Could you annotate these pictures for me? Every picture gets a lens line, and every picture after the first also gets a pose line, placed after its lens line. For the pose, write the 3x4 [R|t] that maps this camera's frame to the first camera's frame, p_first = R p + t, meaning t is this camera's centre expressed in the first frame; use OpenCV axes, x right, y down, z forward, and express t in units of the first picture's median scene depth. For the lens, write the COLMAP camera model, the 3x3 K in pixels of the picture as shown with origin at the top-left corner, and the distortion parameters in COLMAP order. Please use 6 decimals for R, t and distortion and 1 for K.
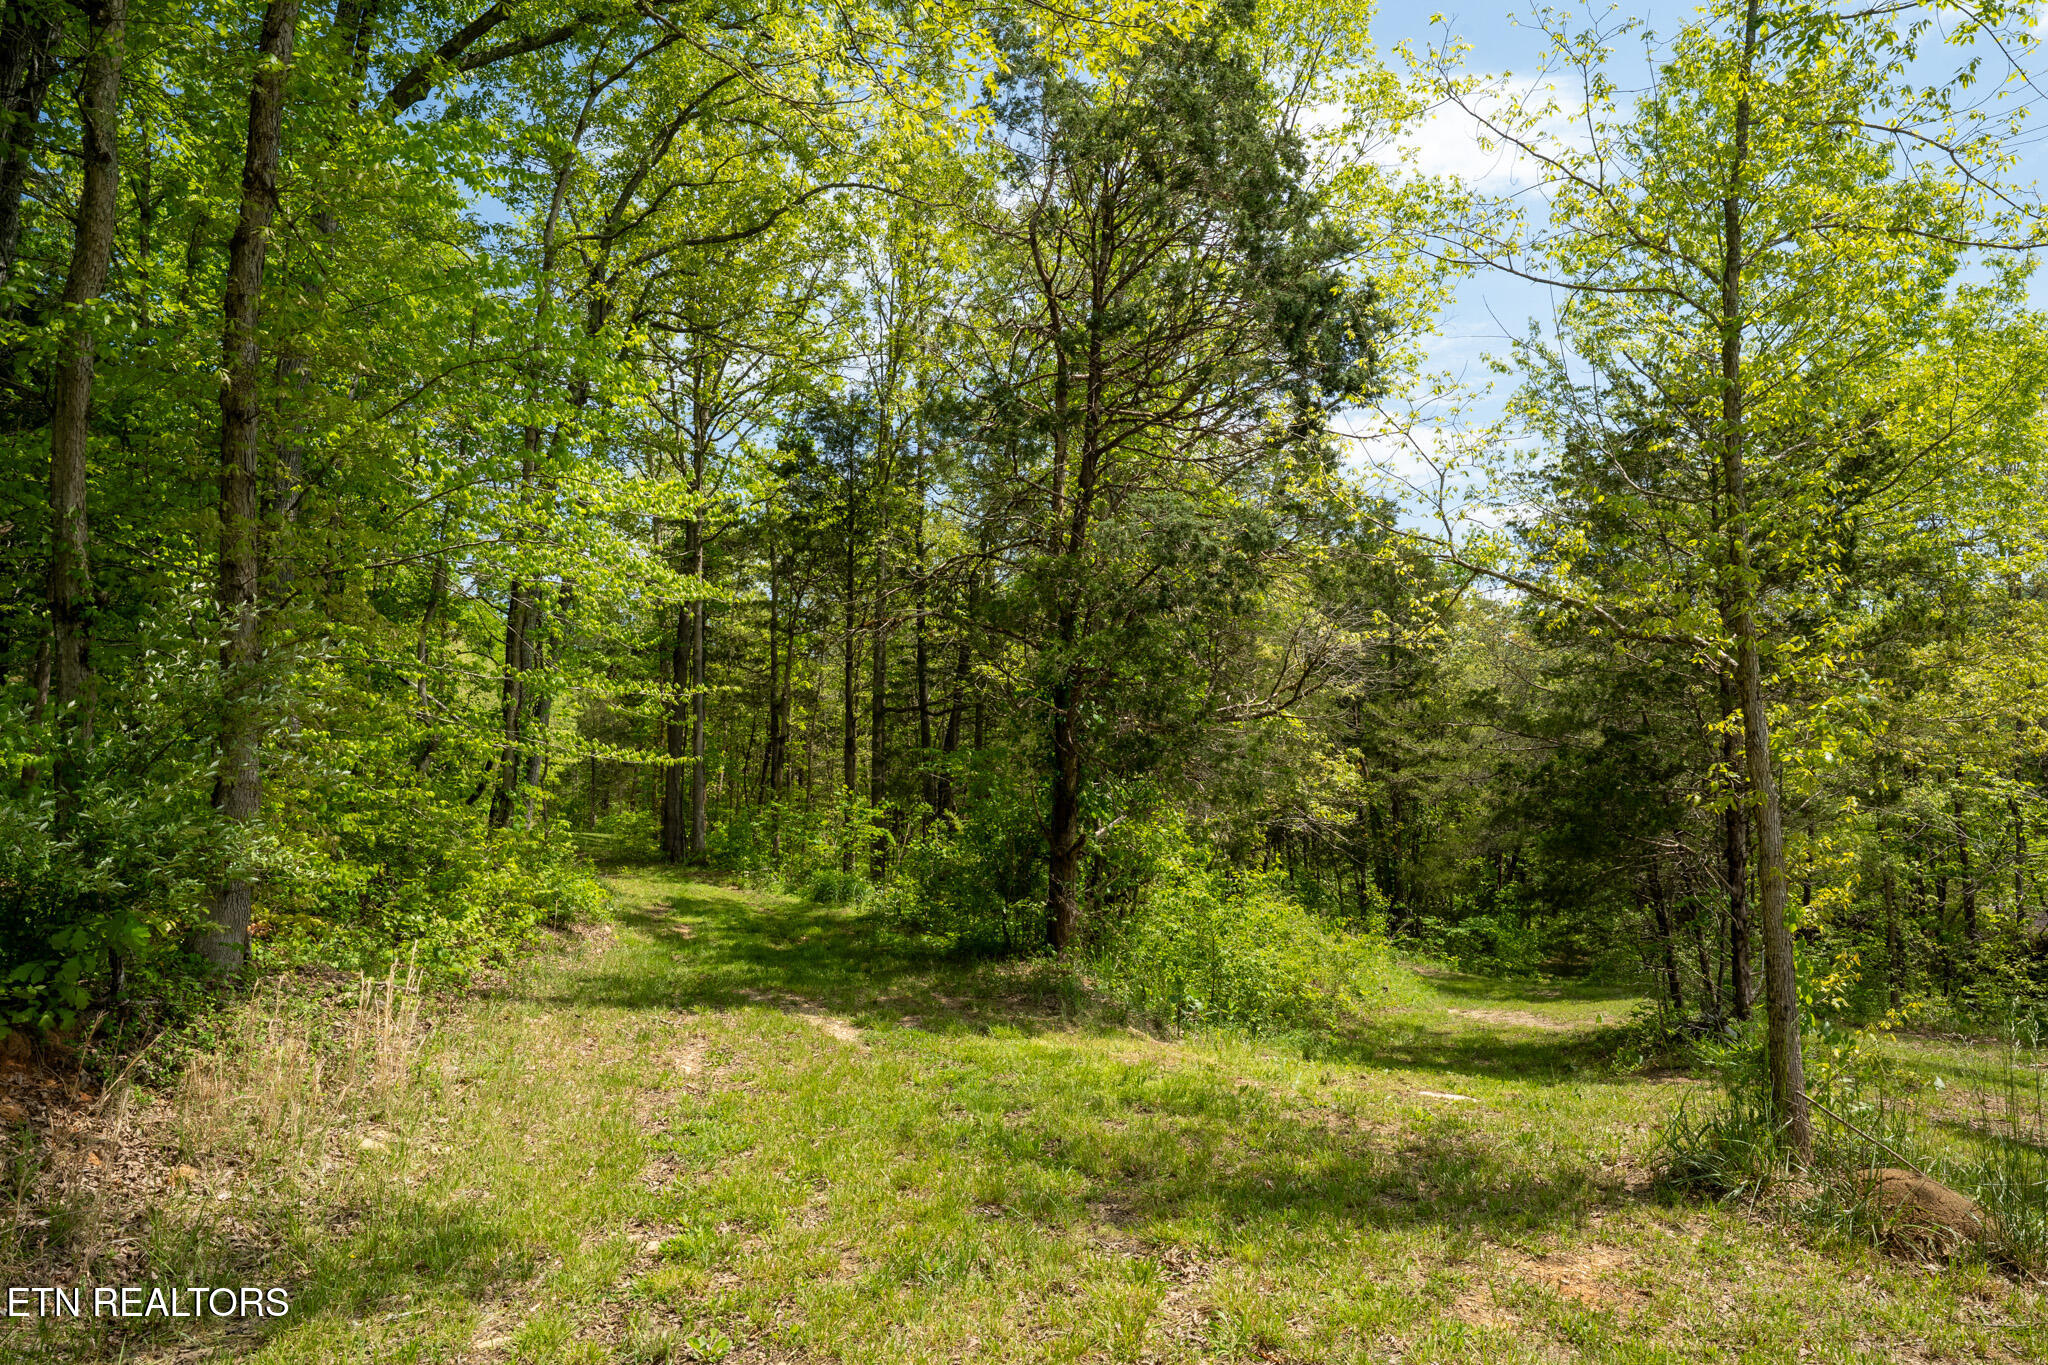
lens RADIAL K [[1432.7, 0, 1024.0], [0, 1432.7, 682.5], [0, 0, 1]] dist [0.005912, 0.001991]
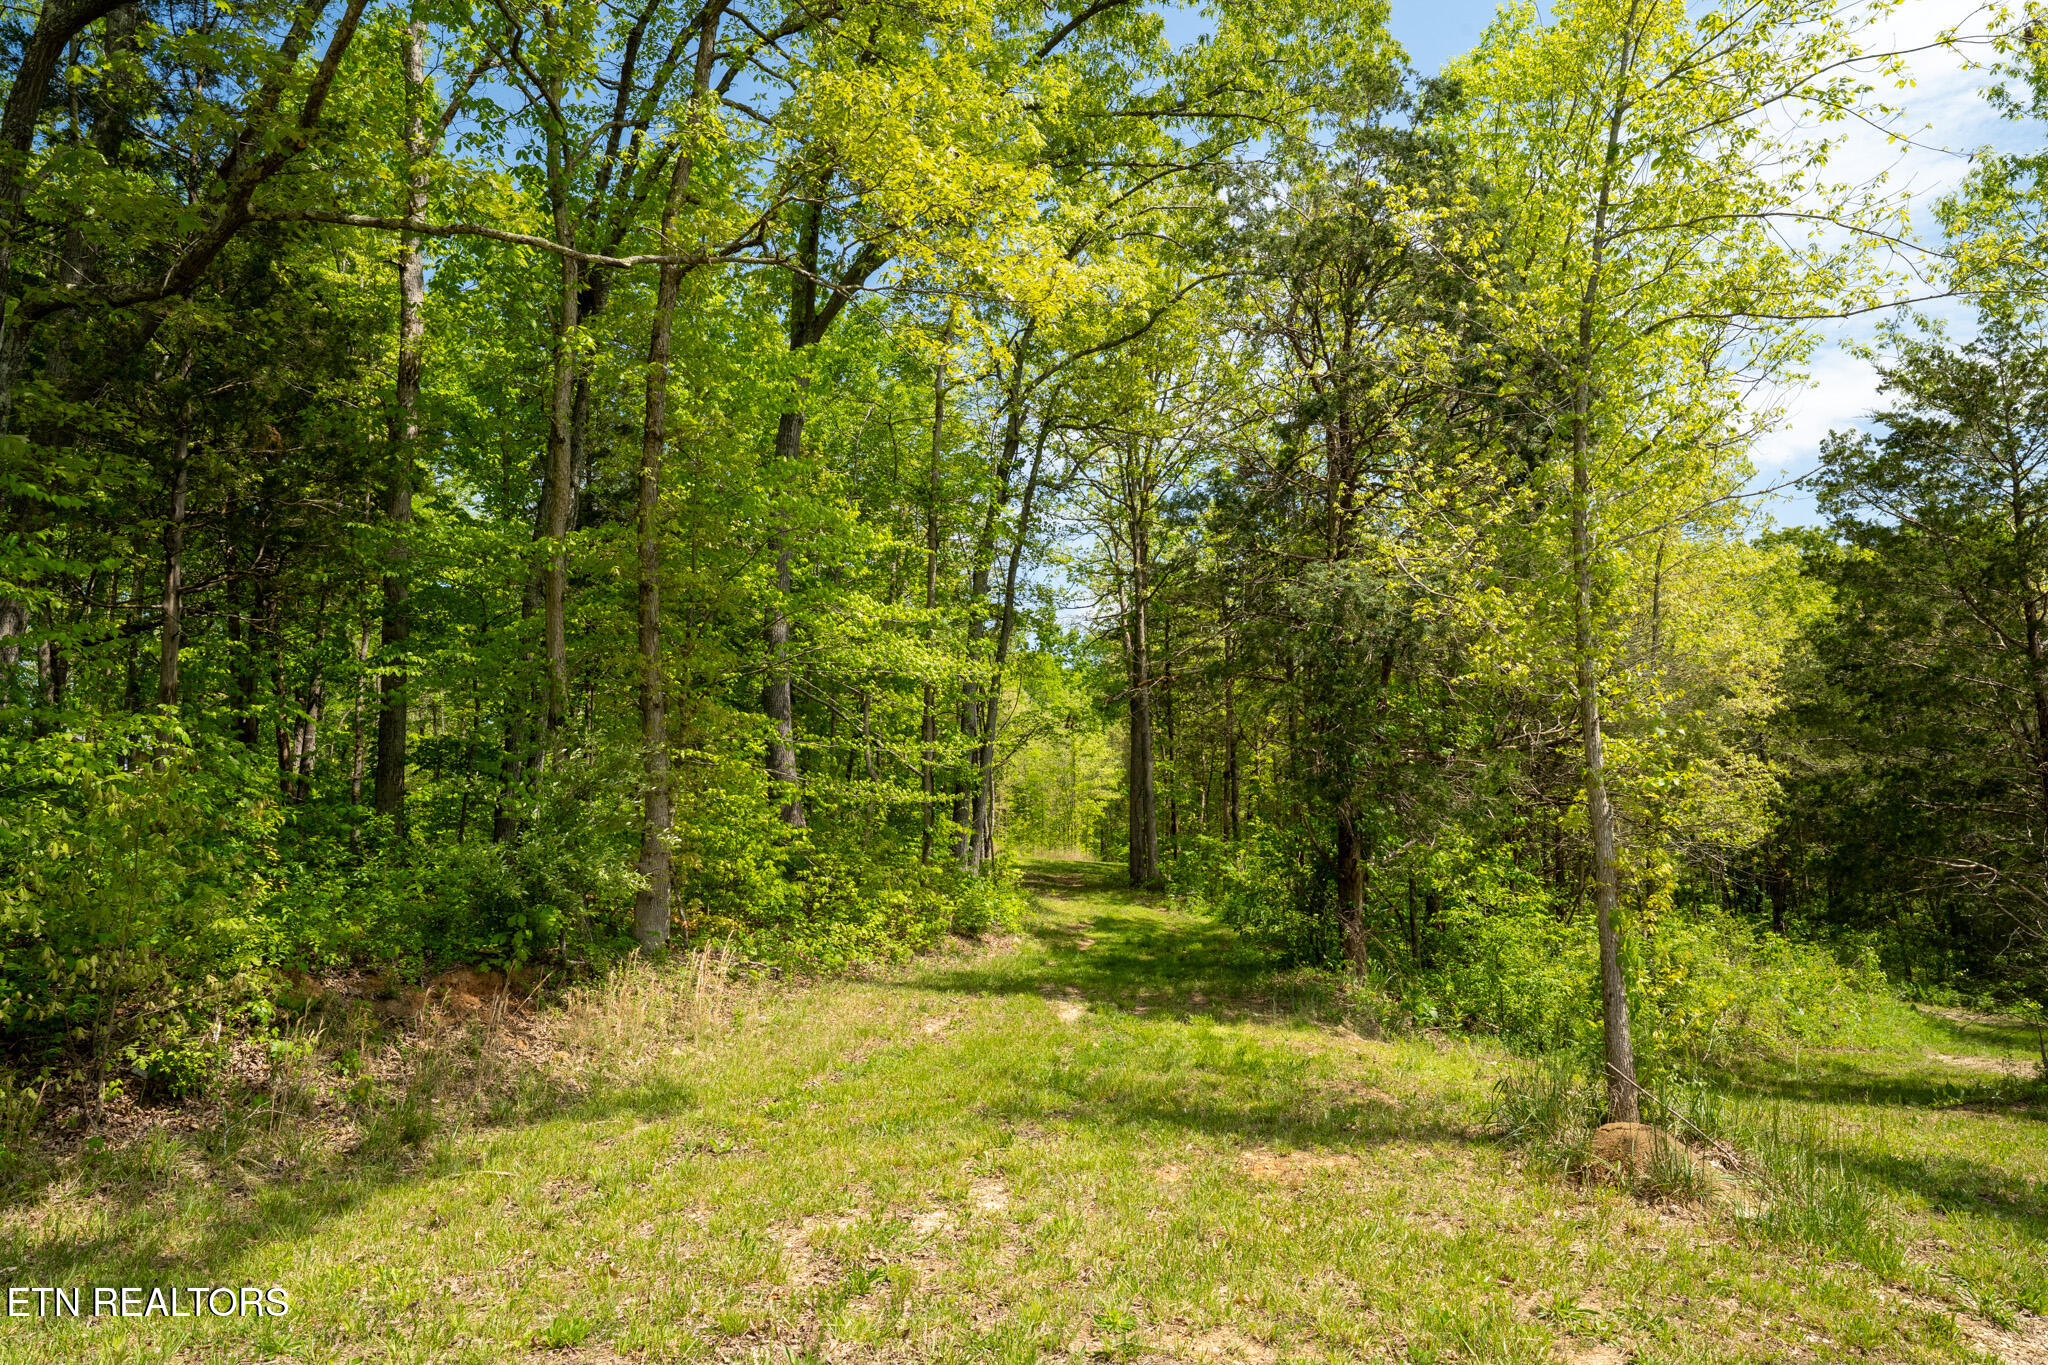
lens RADIAL K [[1368.0, 0, 1024.0], [0, 1368.0, 682.5], [0, 0, 1]] dist [0.005350, 0.003102]
pose [[0.926095, -0.061561, -0.372233, 0.172227], [0.049668, 0.997905, -0.041466, 0.002427], [0.374006, 0.019913, 0.927212, -0.088103]]
